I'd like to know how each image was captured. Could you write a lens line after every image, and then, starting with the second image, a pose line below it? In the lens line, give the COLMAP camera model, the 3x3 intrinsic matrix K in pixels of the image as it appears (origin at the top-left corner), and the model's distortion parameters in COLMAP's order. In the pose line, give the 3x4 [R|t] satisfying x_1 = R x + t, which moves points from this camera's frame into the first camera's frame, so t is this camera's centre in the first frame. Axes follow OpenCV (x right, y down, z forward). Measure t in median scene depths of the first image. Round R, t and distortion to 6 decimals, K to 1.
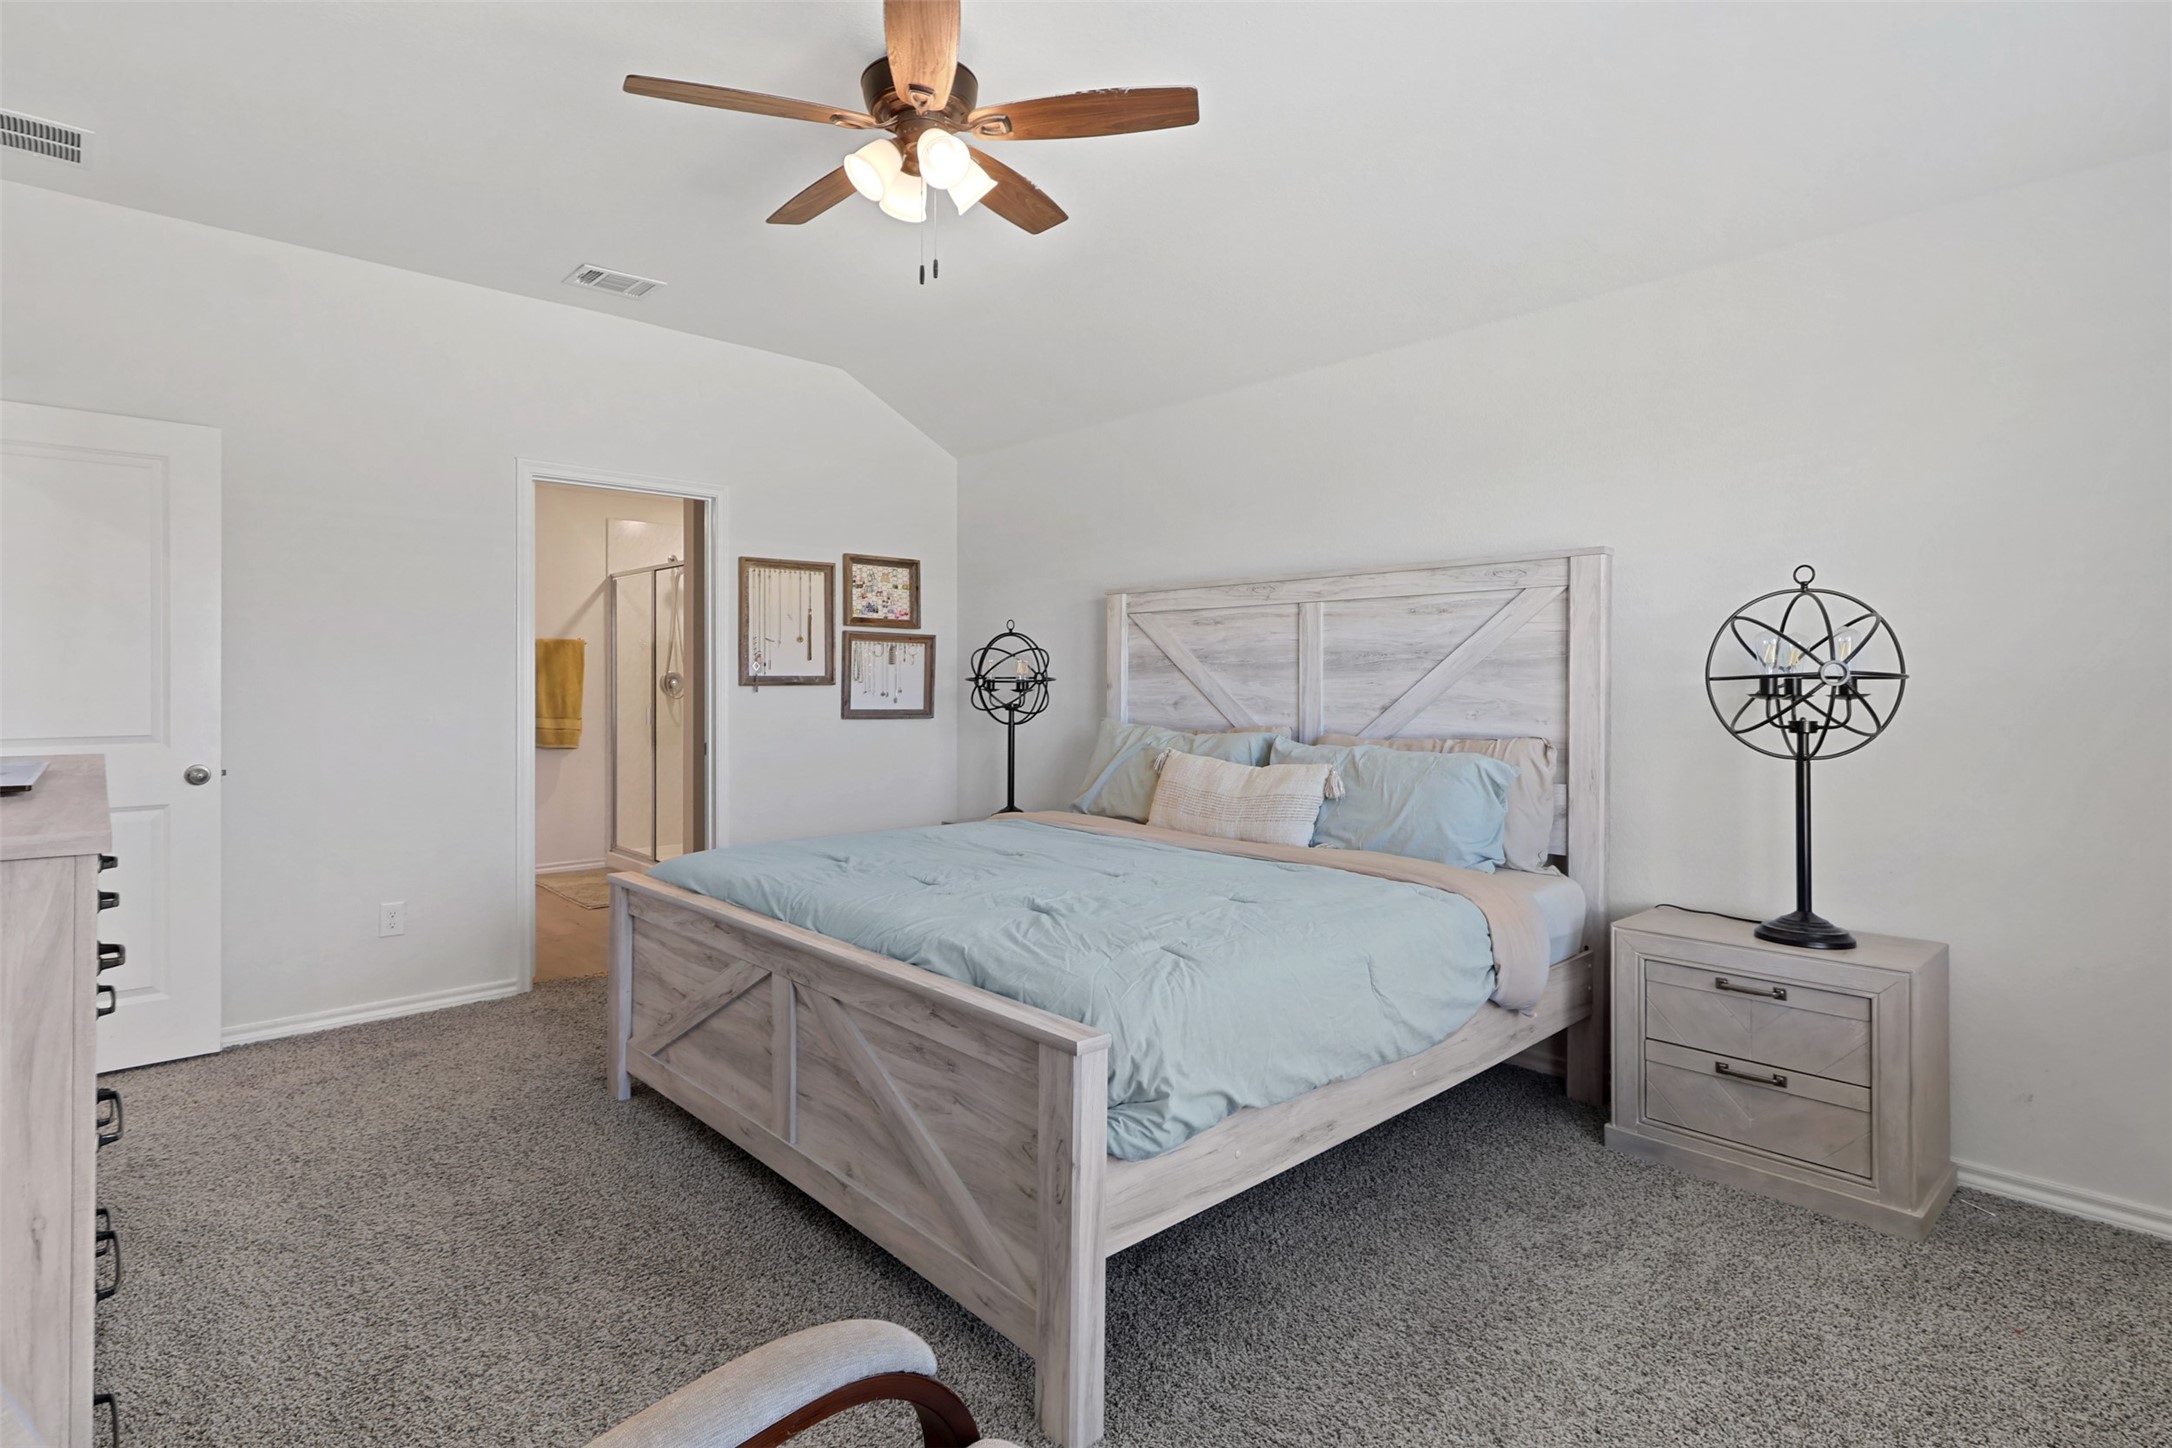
lens RADIAL K [[1071.6, 0, 1085.8], [0, 1071.6, 693.5], [0, 0, 1]] dist [0.000367, -0.000034]
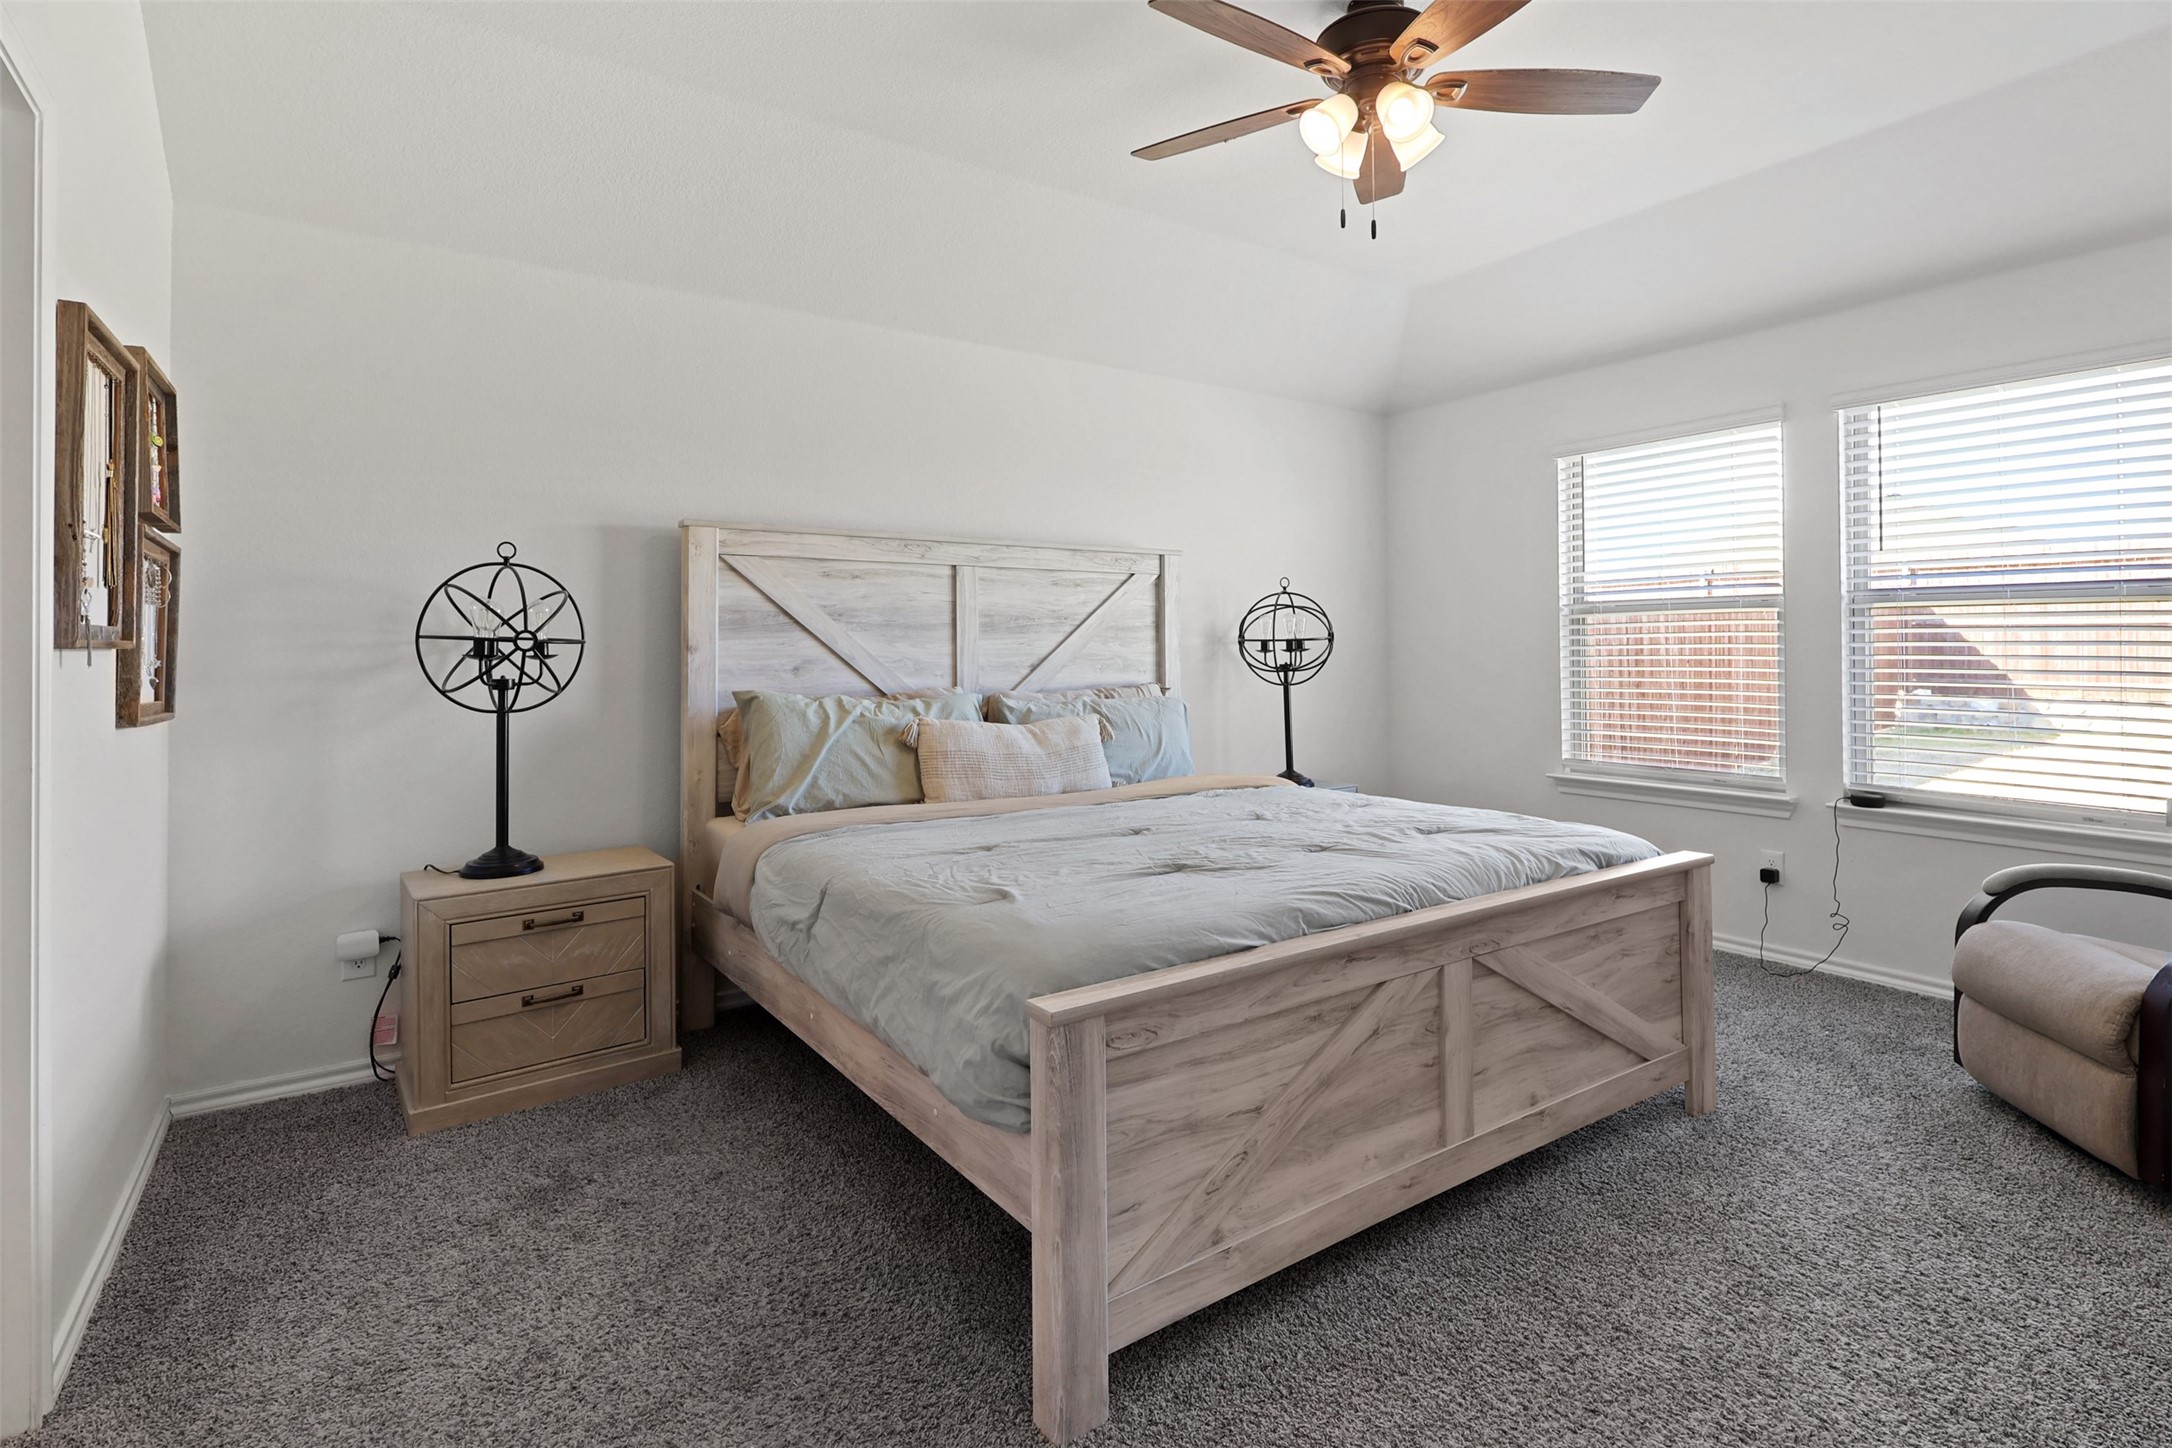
lens RADIAL K [[1018.5, 0, 1011.4], [0, 1018.5, 639.7], [0, 0, 1]] dist [-0.089599, 0.000015]
pose [[0.179803, 0.003622, 0.983696, -0.682372], [0.012364, 0.999906, -0.005942, -0.006839], [-0.983625, 0.013231, 0.179741, 0.713533]]
